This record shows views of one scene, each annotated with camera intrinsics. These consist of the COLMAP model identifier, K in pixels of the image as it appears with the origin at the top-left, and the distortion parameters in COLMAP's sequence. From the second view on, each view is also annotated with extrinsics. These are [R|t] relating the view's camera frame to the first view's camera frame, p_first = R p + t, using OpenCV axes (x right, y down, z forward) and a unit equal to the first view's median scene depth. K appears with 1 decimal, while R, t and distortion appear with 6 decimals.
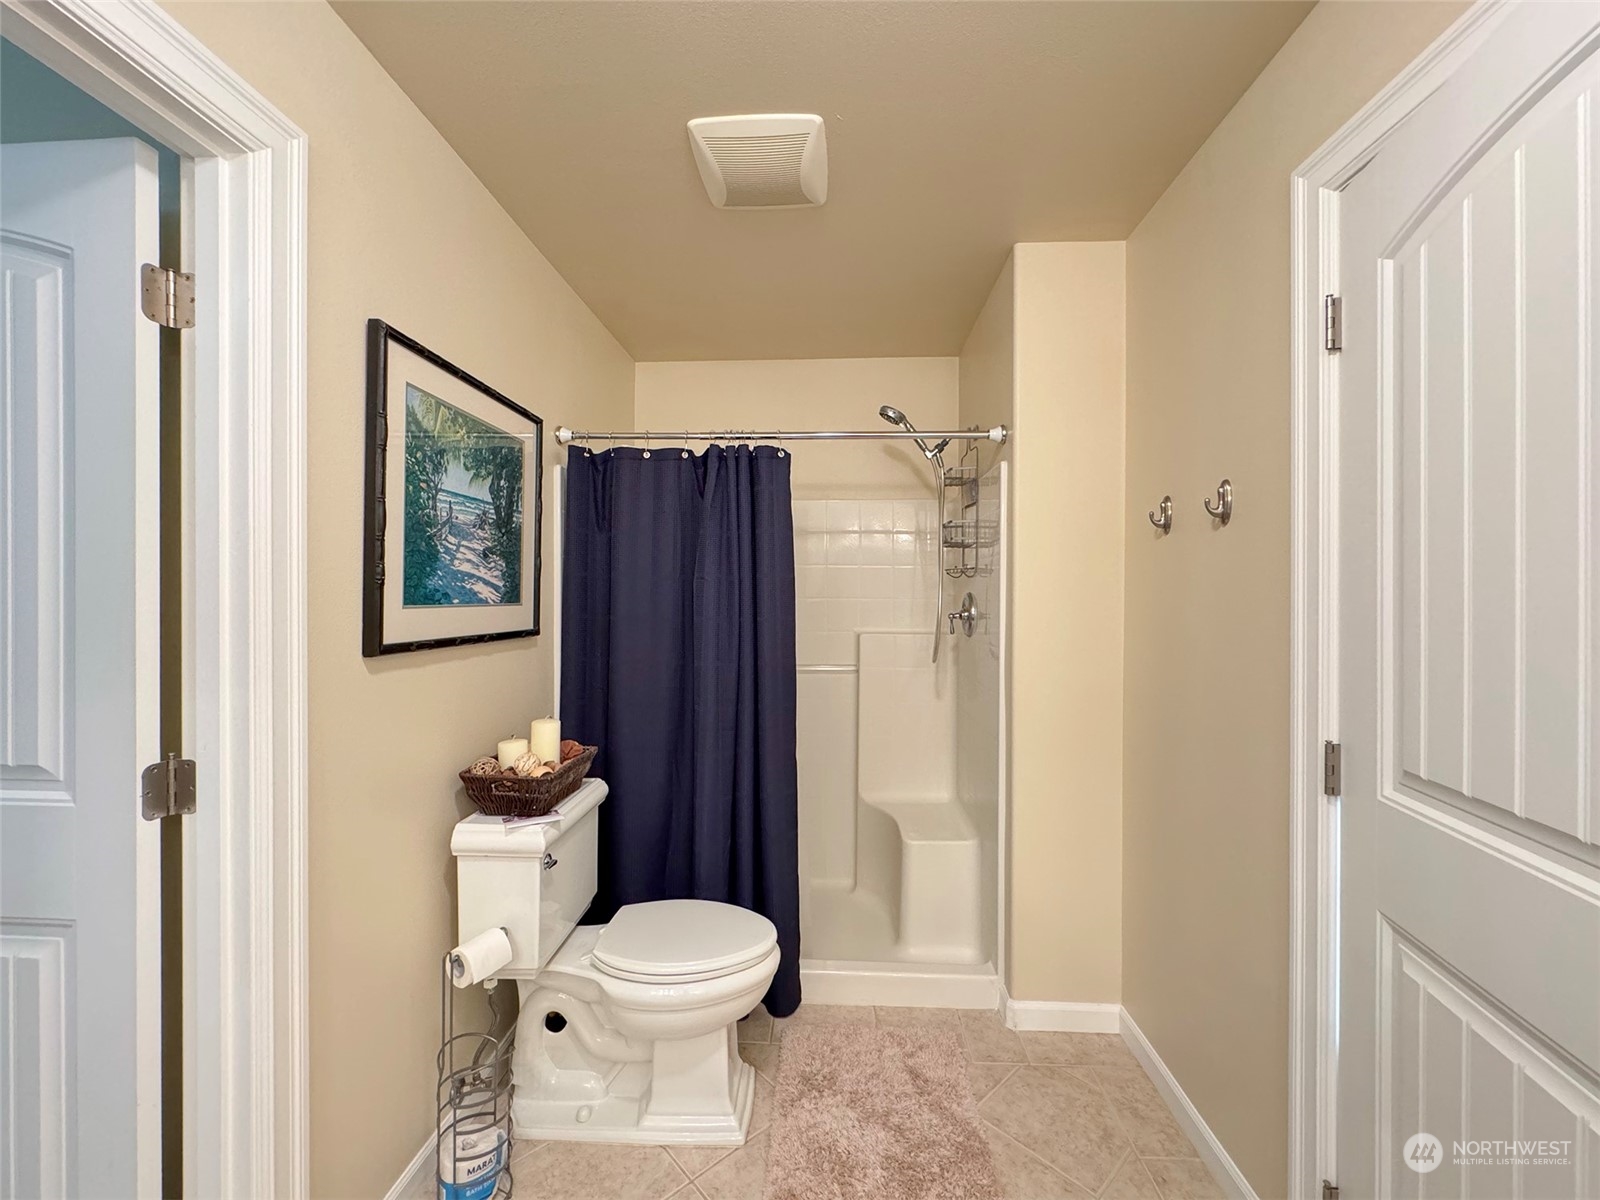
lens RADIAL K [[666.7, 0, 800.0], [0, 666.7, 600.0], [0, 0, 1]] dist [-0.001714, 0.000114]
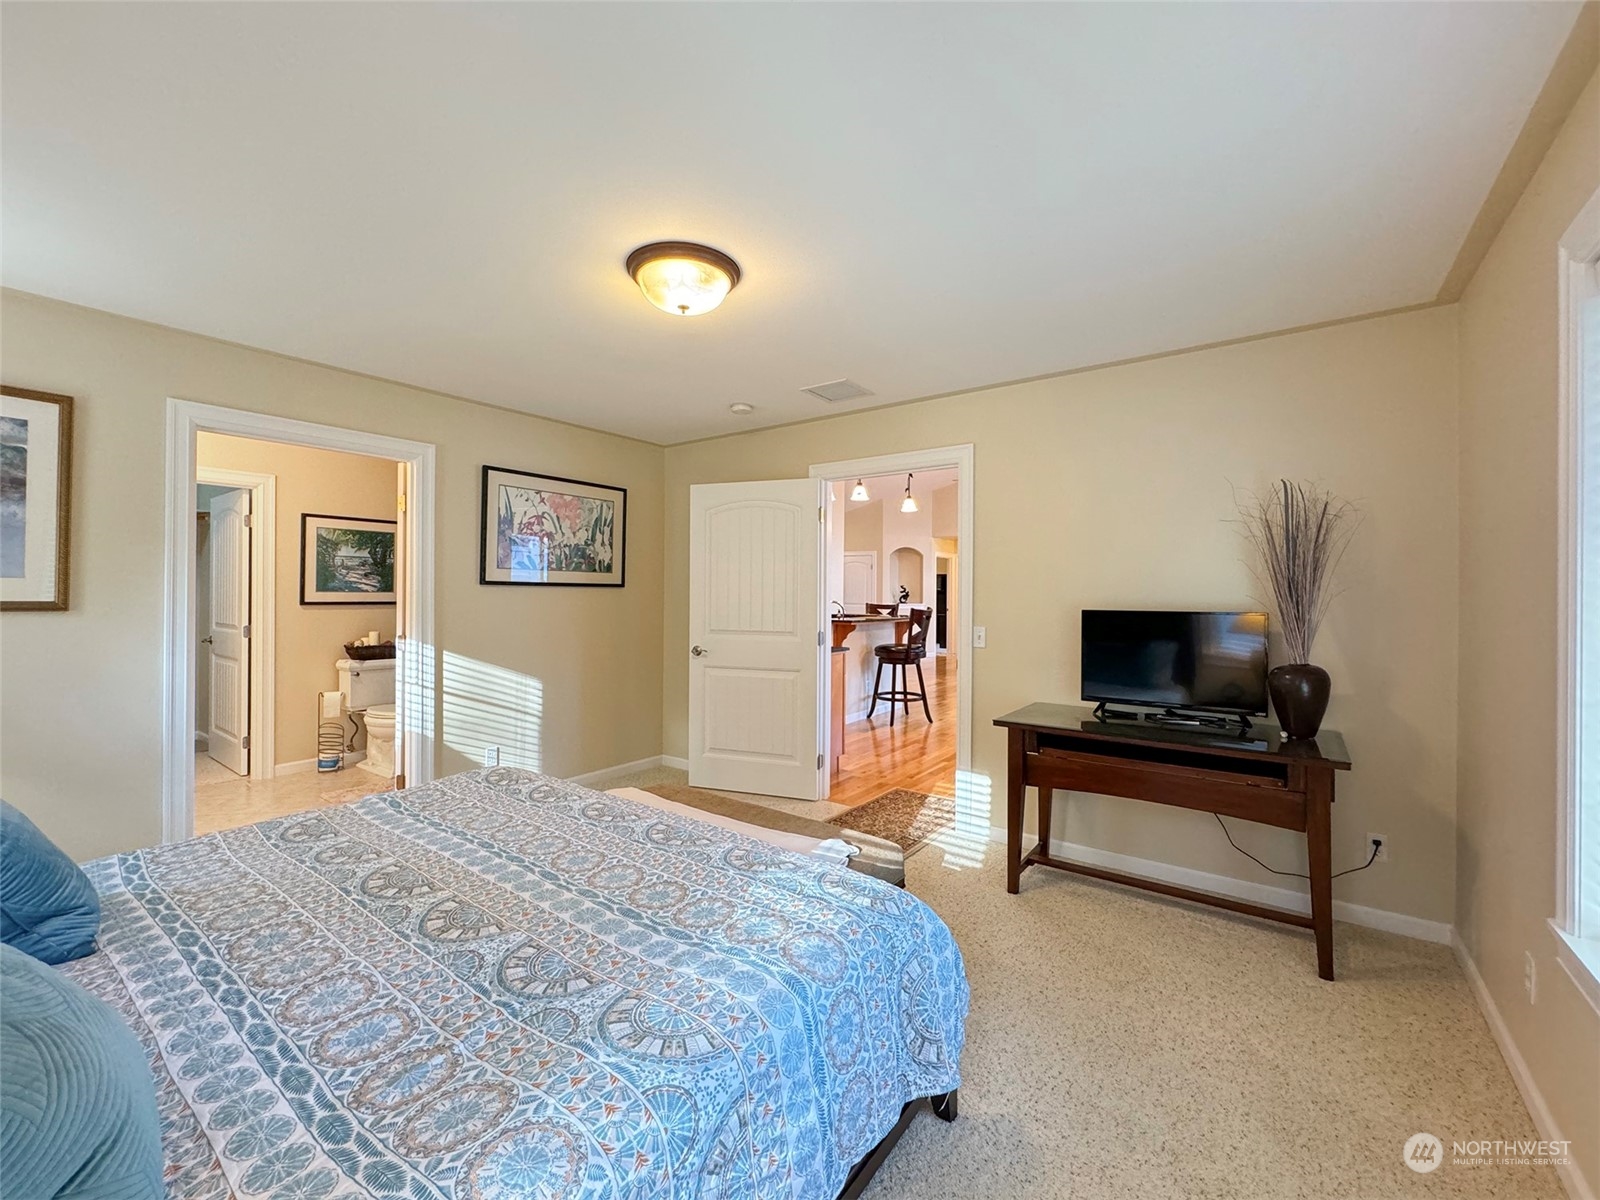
lens RADIAL K [[666.7, 0, 800.0], [0, 666.7, 600.0], [0, 0, 1]] dist [-0.001714, 0.000114]
pose [[0.825208, 0.002040, -0.564826, 3.047600], [-0.009368, 0.999905, -0.010075, 0.058850], [0.564752, 0.013605, 0.825149, -0.381194]]
